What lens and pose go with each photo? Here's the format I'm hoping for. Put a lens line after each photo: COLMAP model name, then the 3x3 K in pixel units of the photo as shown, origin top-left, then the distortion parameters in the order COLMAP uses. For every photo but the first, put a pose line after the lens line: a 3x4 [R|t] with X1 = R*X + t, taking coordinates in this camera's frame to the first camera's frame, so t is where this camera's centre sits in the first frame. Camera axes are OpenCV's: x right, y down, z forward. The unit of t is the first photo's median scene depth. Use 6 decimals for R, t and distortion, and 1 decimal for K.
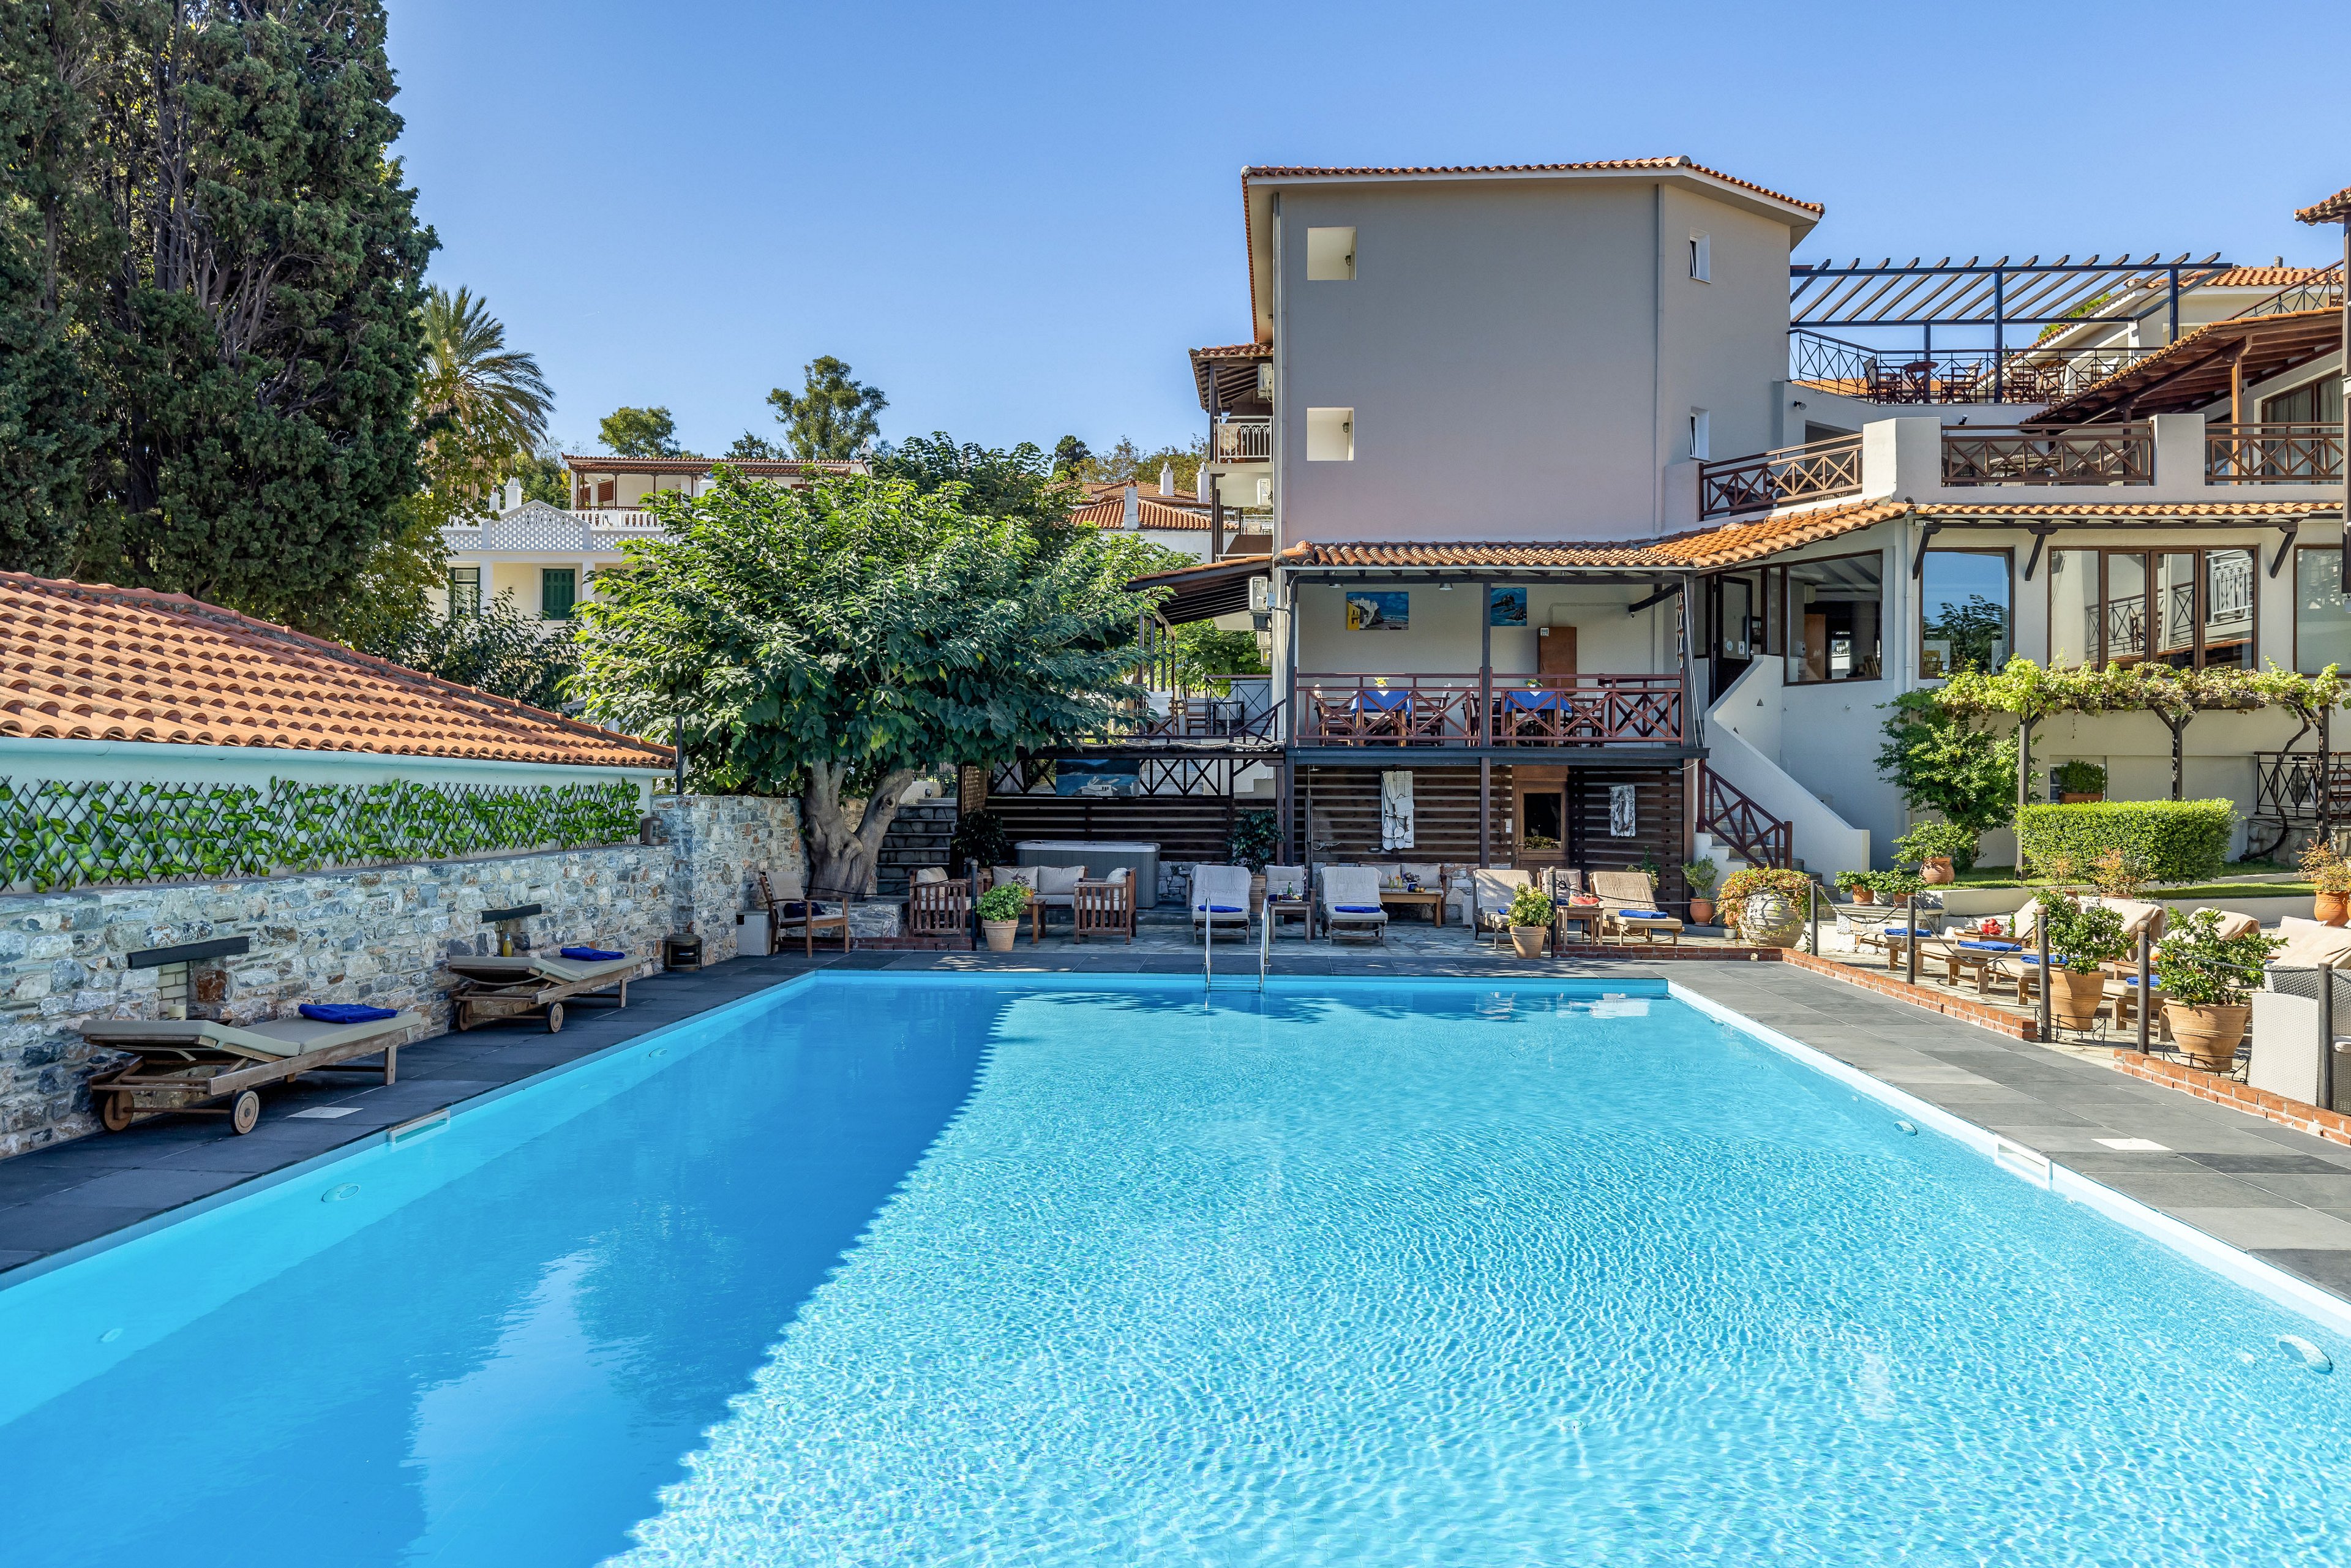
lens RADIAL K [[1640.9, 0, 1175.5], [0, 1640.9, 784.0], [0, 0, 1]] dist [0.002049, 0.001370]
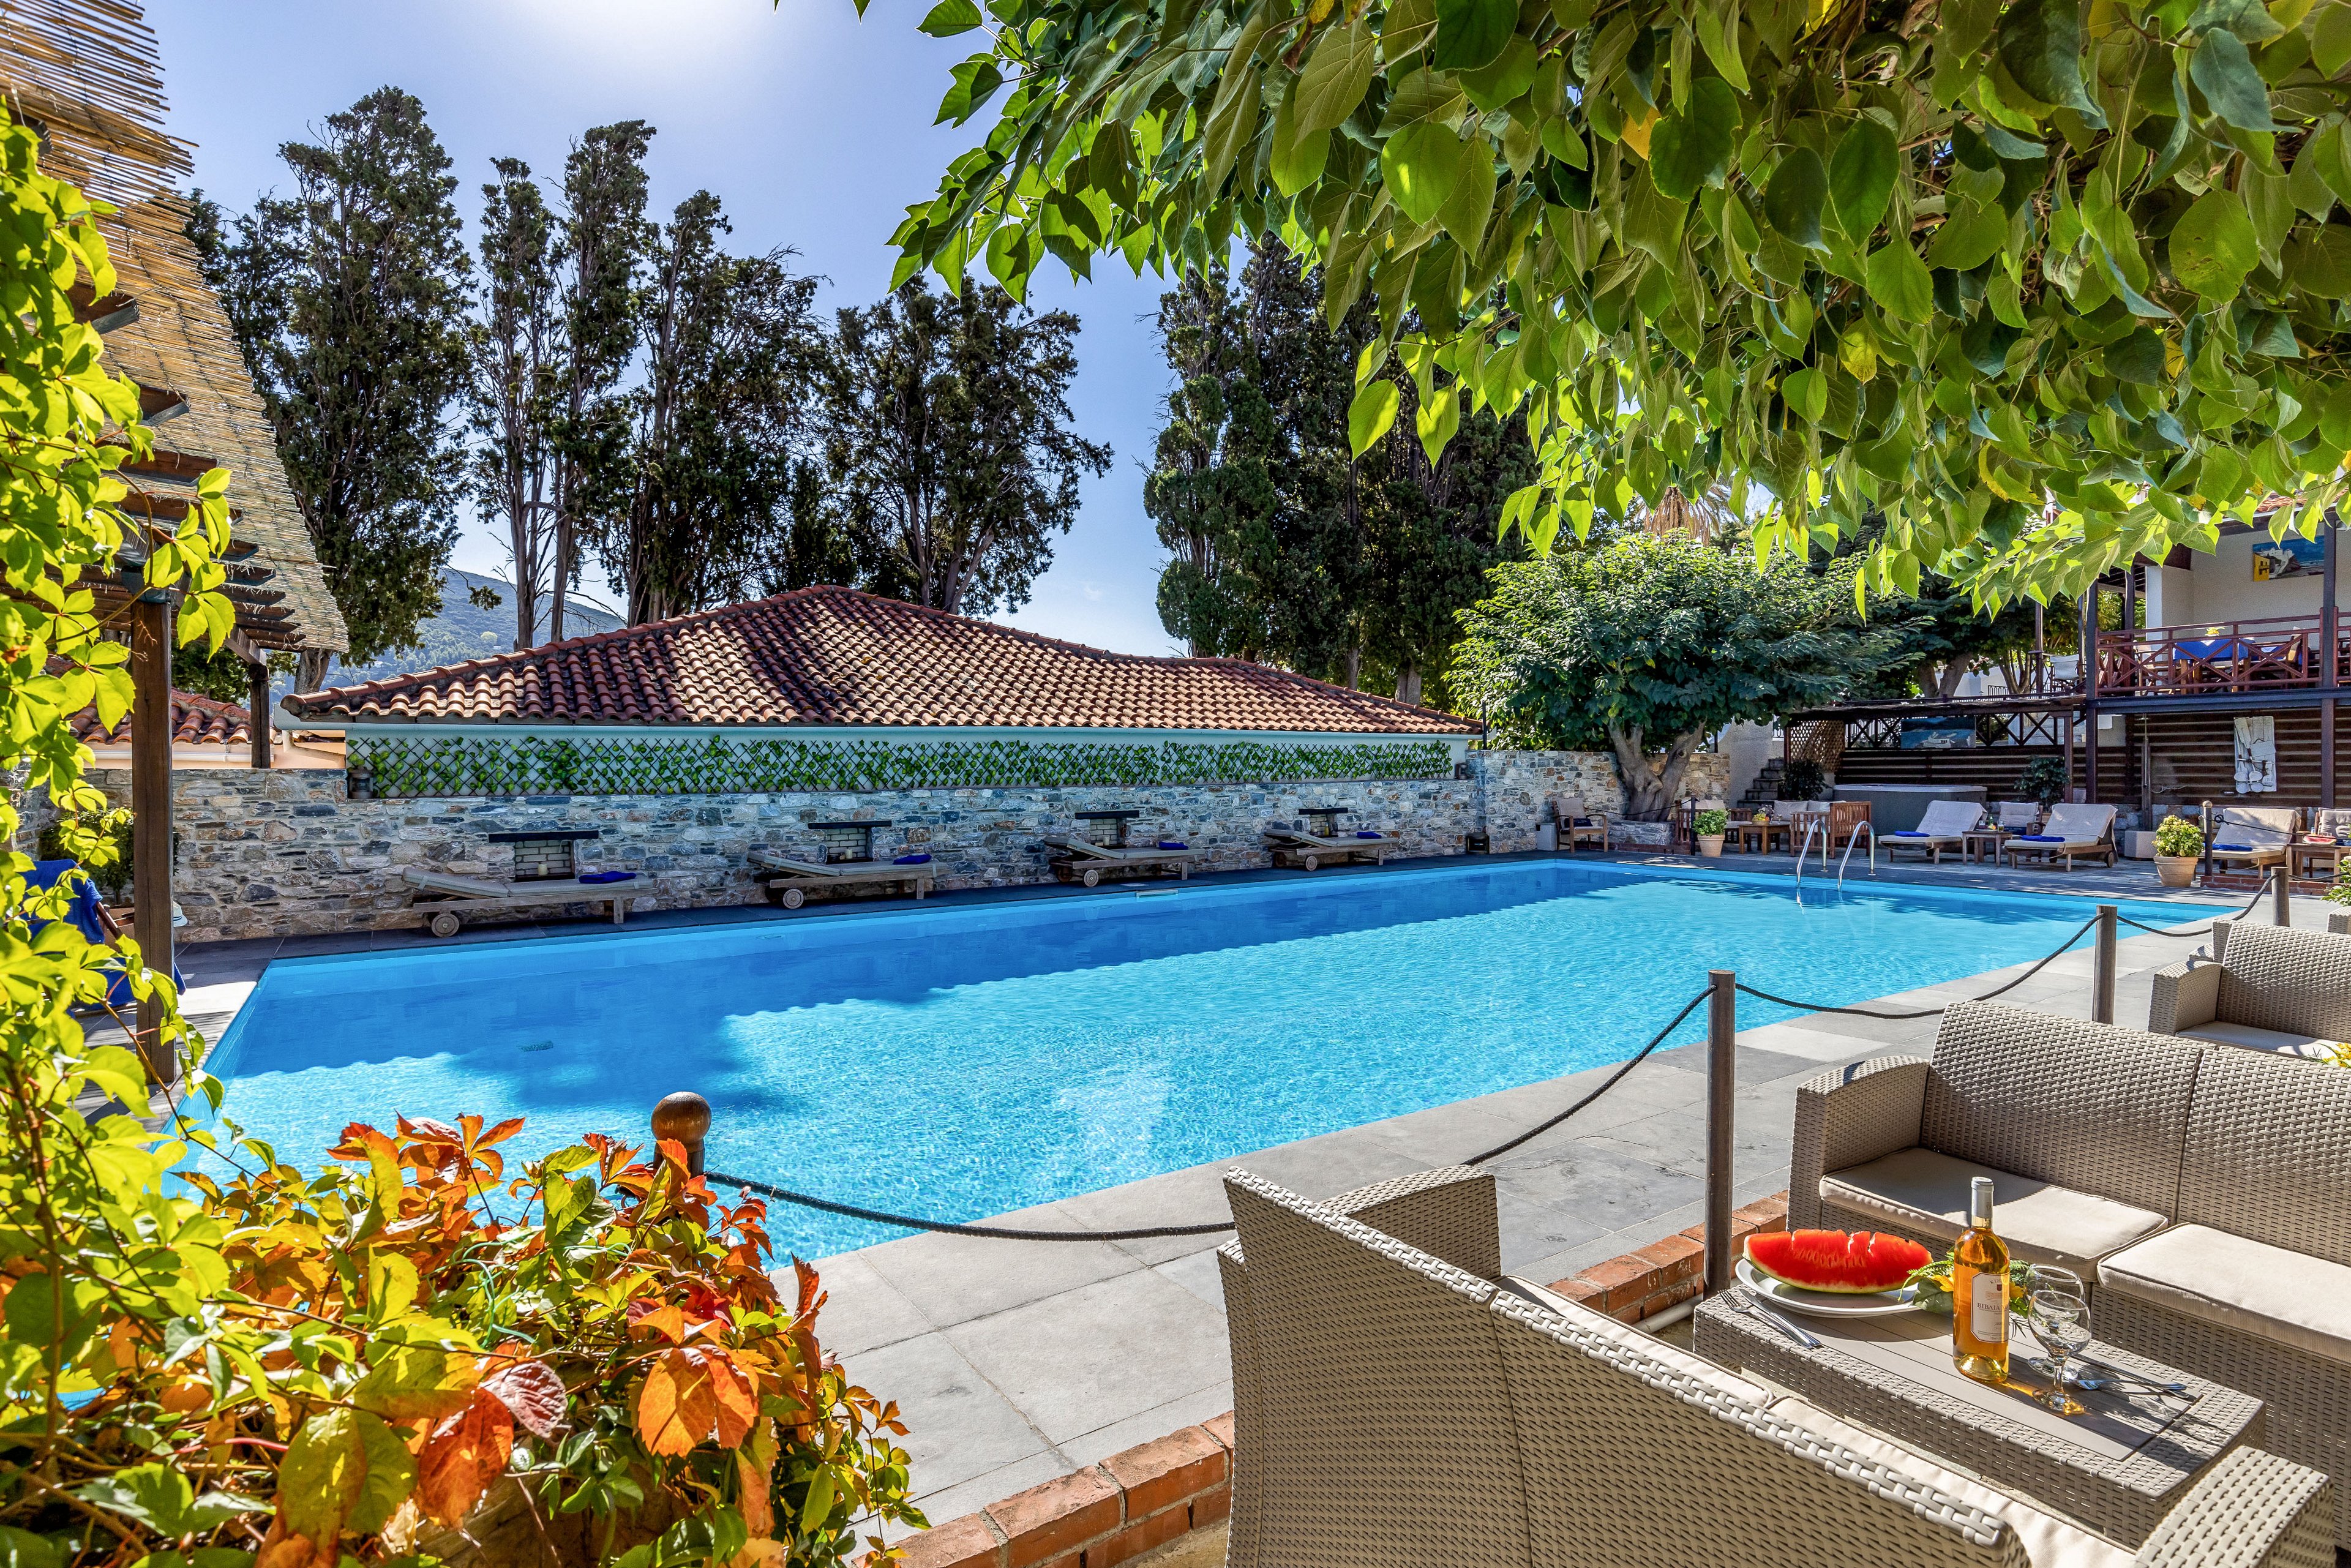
lens RADIAL K [[1141.1, 0, 1175.5], [0, 1141.1, 784.0], [0, 0, 1]] dist [-0.002485, -0.000652]
pose [[0.599943, 0.001415, -0.800041, 0.432409], [0.015486, 0.999791, 0.013381, 0.020557], [0.799893, -0.020417, 0.599796, 0.048878]]
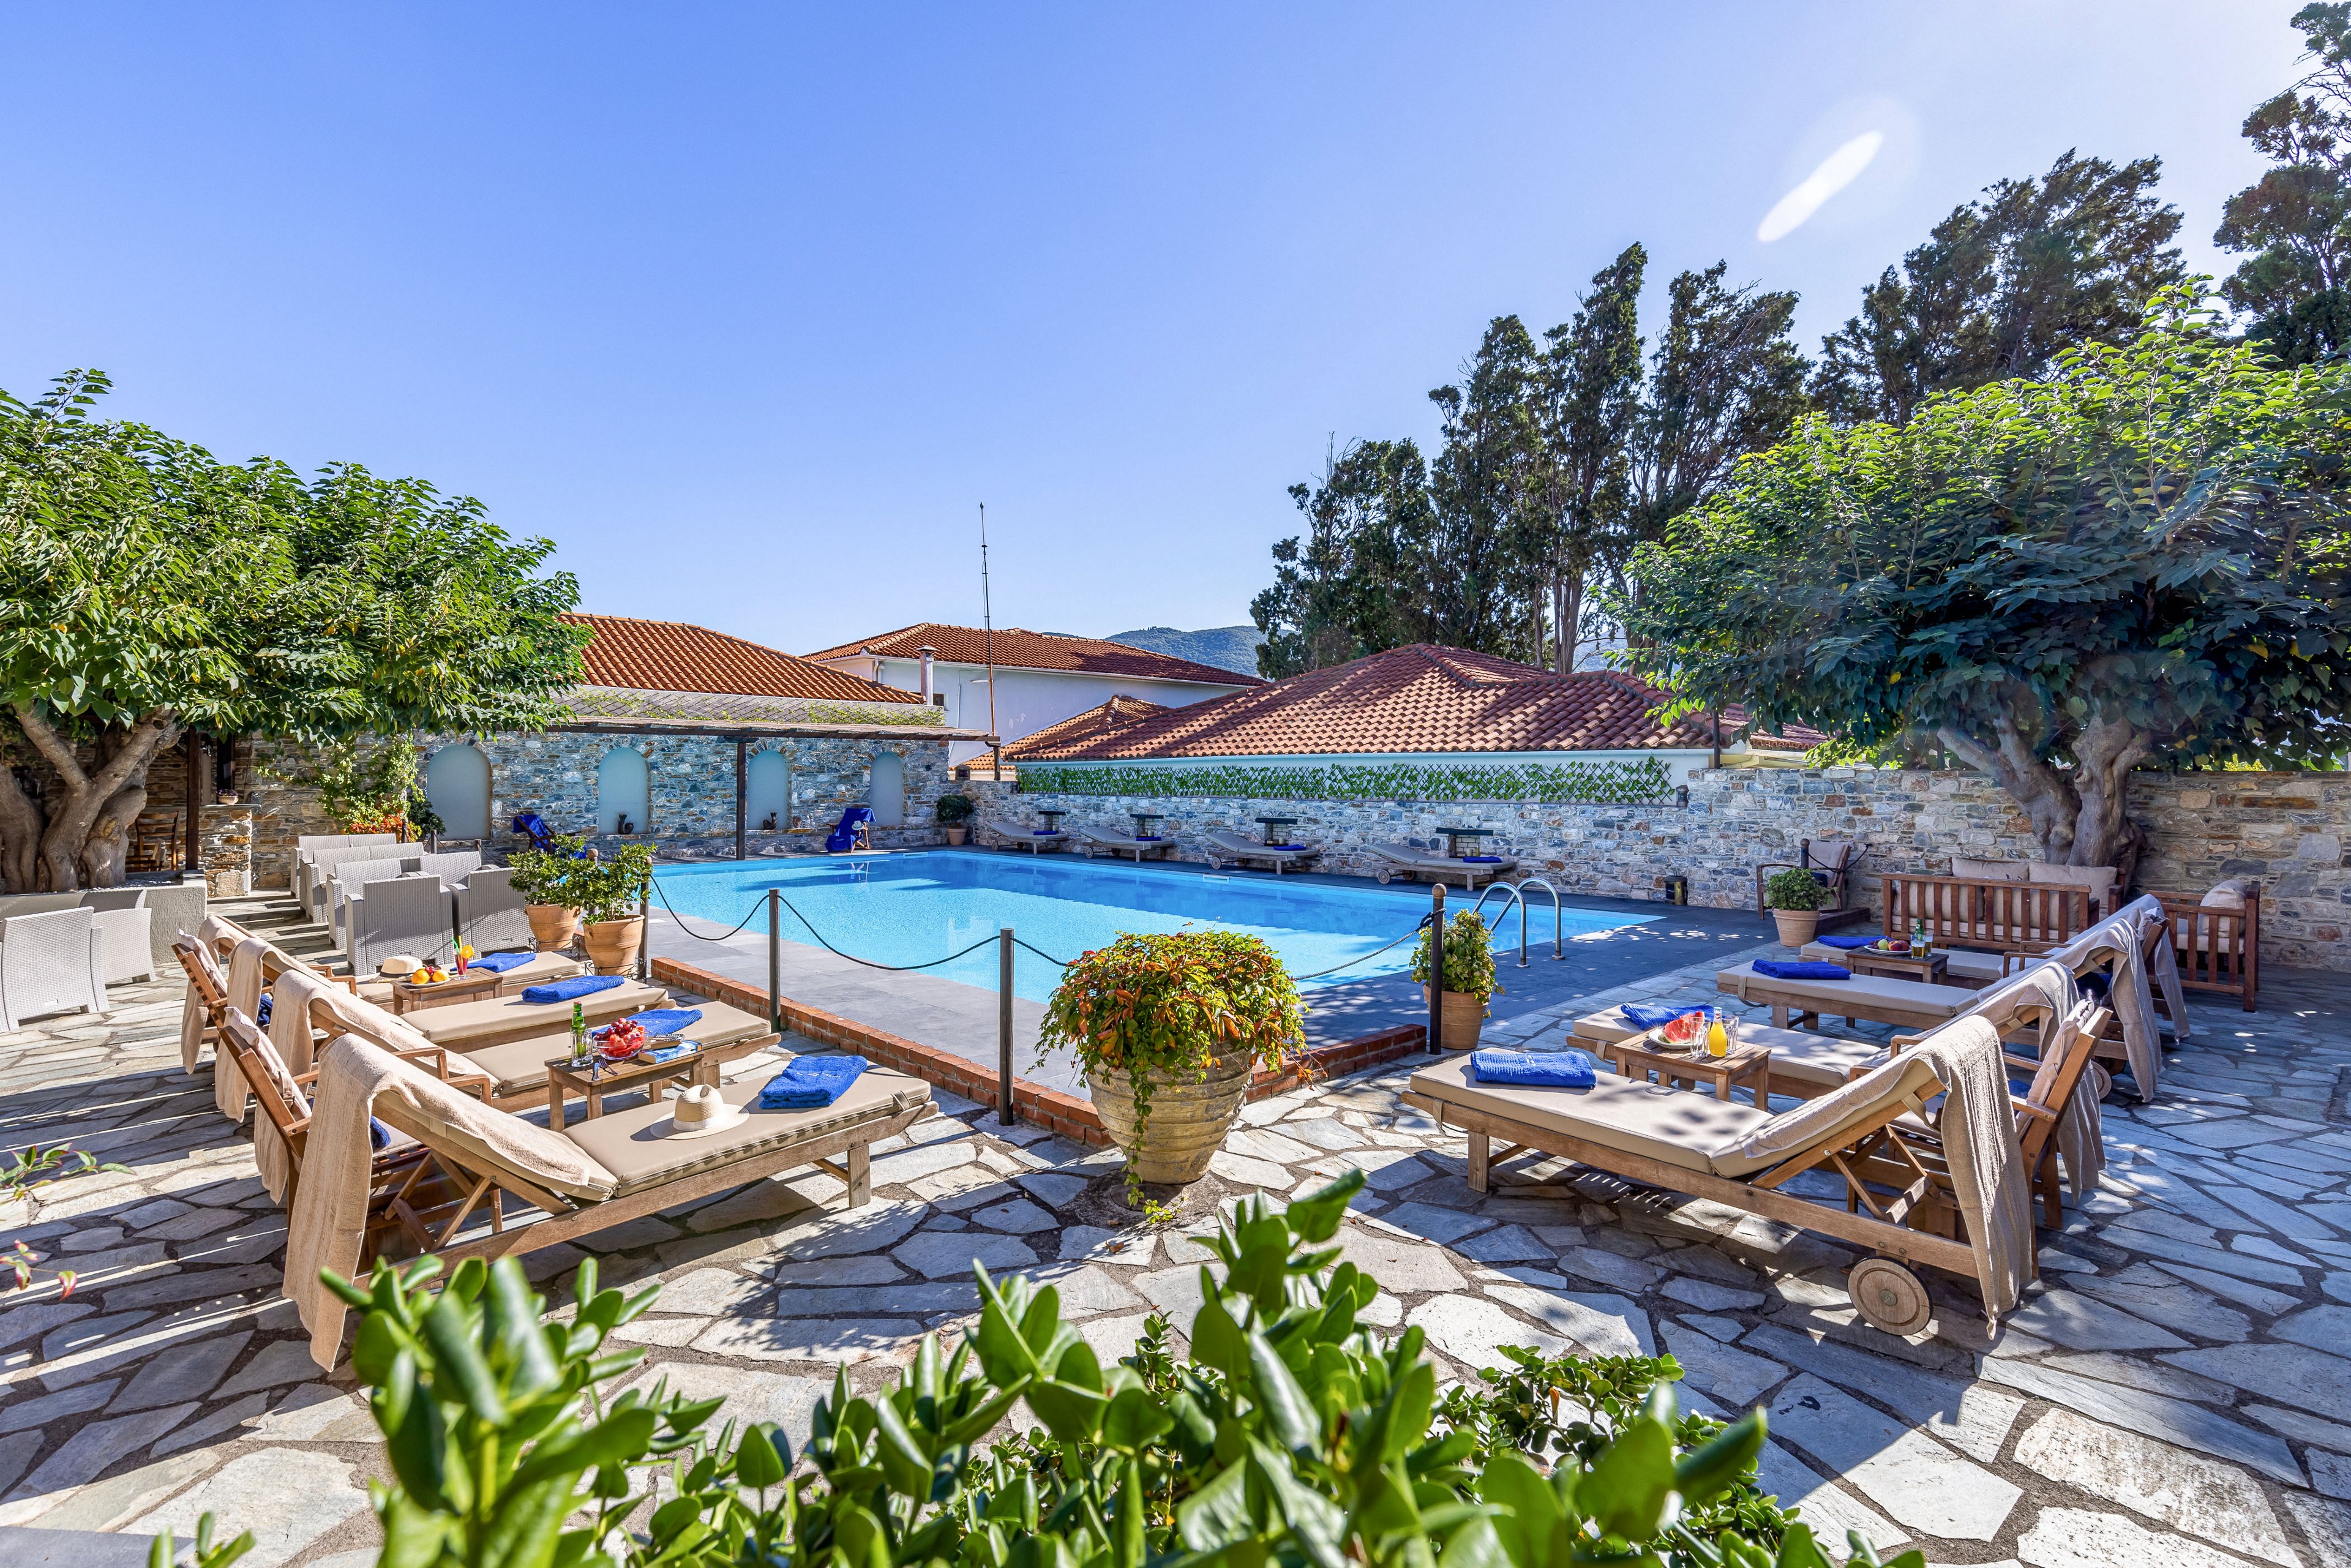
lens RADIAL K [[1037.3, 0, 1175.5], [0, 1037.3, 784.0], [0, 0, 1]] dist [0.001132, 0.000297]
pose [[-0.657417, -0.002228, -0.753523, 0.563815], [-0.001621, 0.999997, -0.001544, 0.019756], [0.753525, 0.000206, -0.657419, 1.193770]]
